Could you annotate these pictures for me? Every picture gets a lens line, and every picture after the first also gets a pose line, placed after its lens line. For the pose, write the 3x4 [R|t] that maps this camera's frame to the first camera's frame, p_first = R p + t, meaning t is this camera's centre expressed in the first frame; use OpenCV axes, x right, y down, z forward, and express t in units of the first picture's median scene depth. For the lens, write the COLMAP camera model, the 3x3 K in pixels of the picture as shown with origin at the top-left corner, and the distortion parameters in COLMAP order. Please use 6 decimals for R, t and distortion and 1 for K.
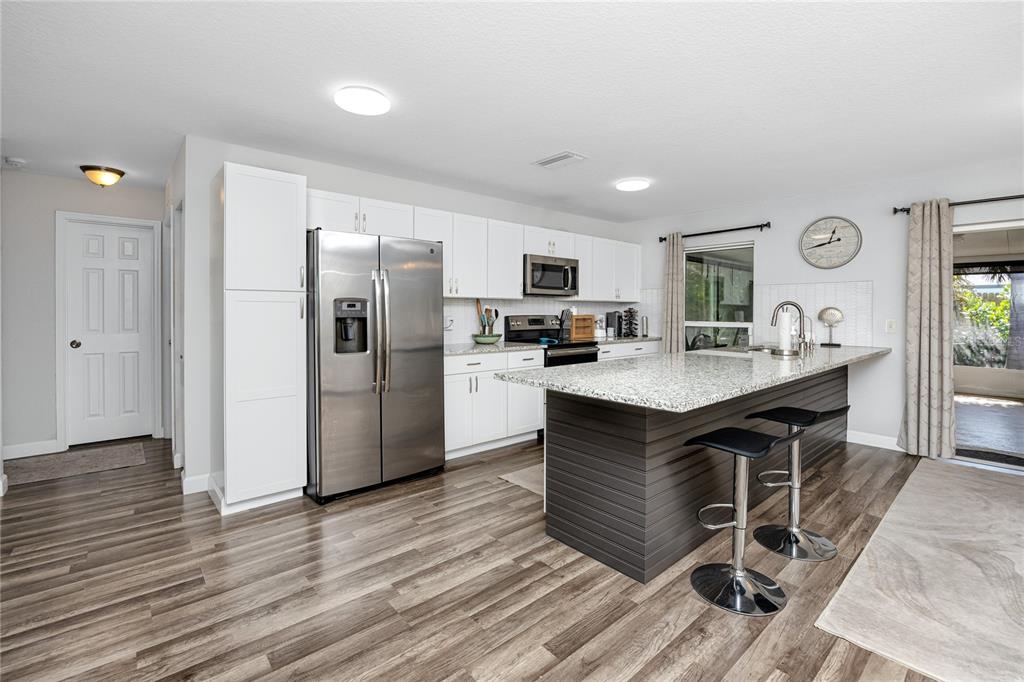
lens RADIAL K [[445.0, 0, 512.9], [0, 445.0, 320.5], [0, 0, 1]] dist [-0.000013, 0.000035]
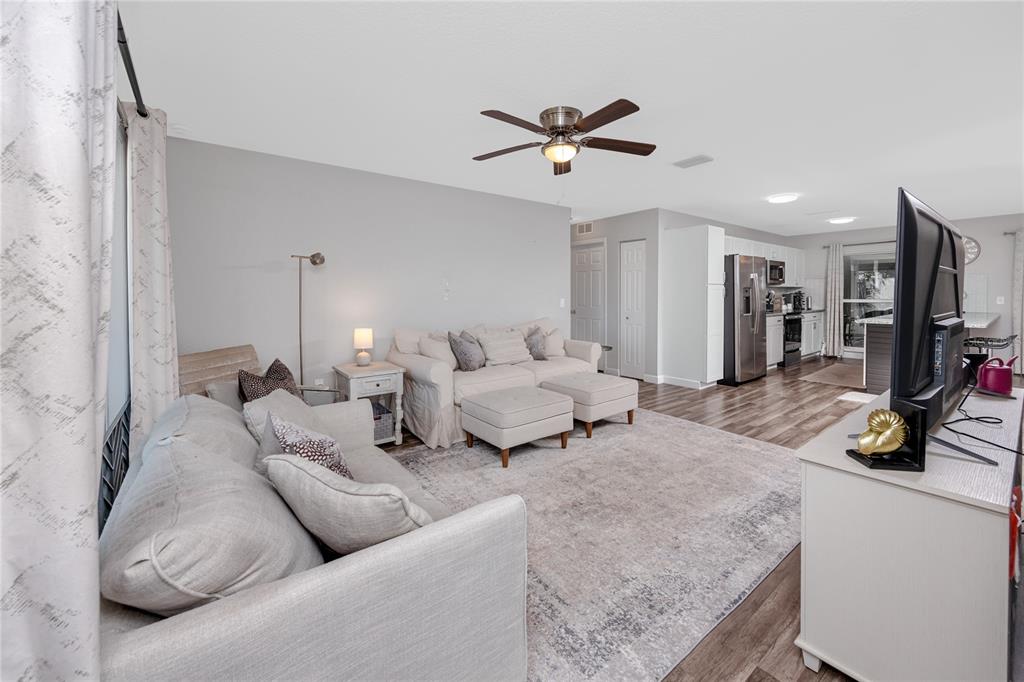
lens RADIAL K [[398.5, 0, 508.2], [0, 398.5, 301.4], [0, 0, 1]] dist [0.000098, -0.000005]
pose [[0.997328, -0.002978, -0.072988, -0.777795], [0.003203, 0.999990, 0.002976, 0.001355], [0.072978, -0.003202, 0.997328, -0.554027]]
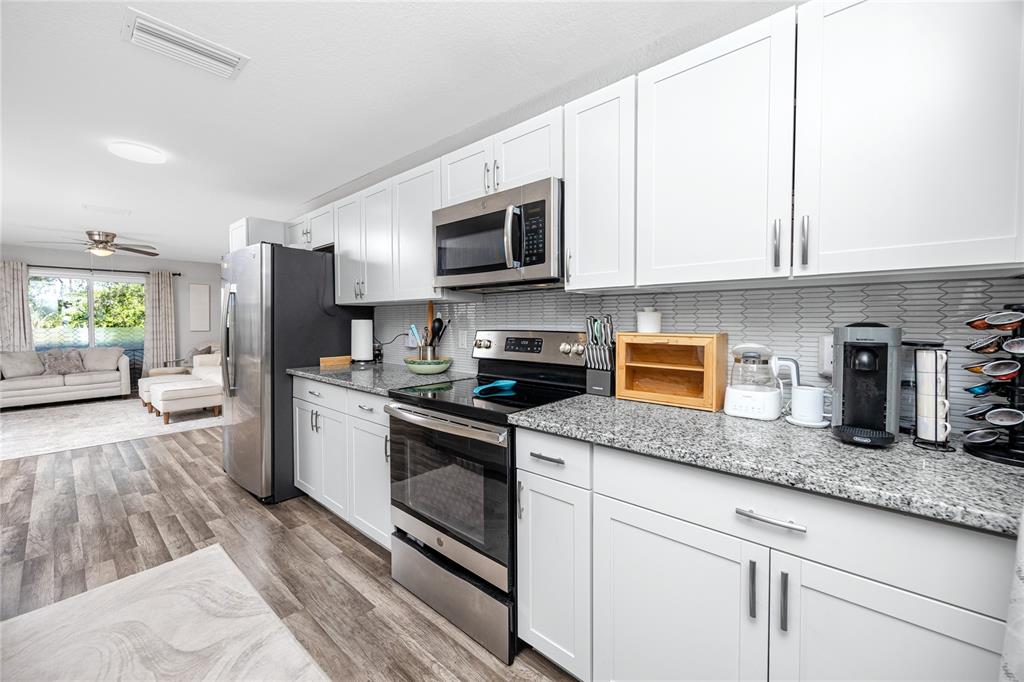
lens RADIAL K [[386.9, 0, 512.0], [0, 386.9, 341.0], [0, 0, 1]] dist [0.000184, -0.000010]
pose [[0.144212, 0.038817, -0.988785, 0.451900], [-0.009664, 0.999238, 0.037818, -0.016245], [0.989500, 0.004102, 0.144477, 0.929537]]
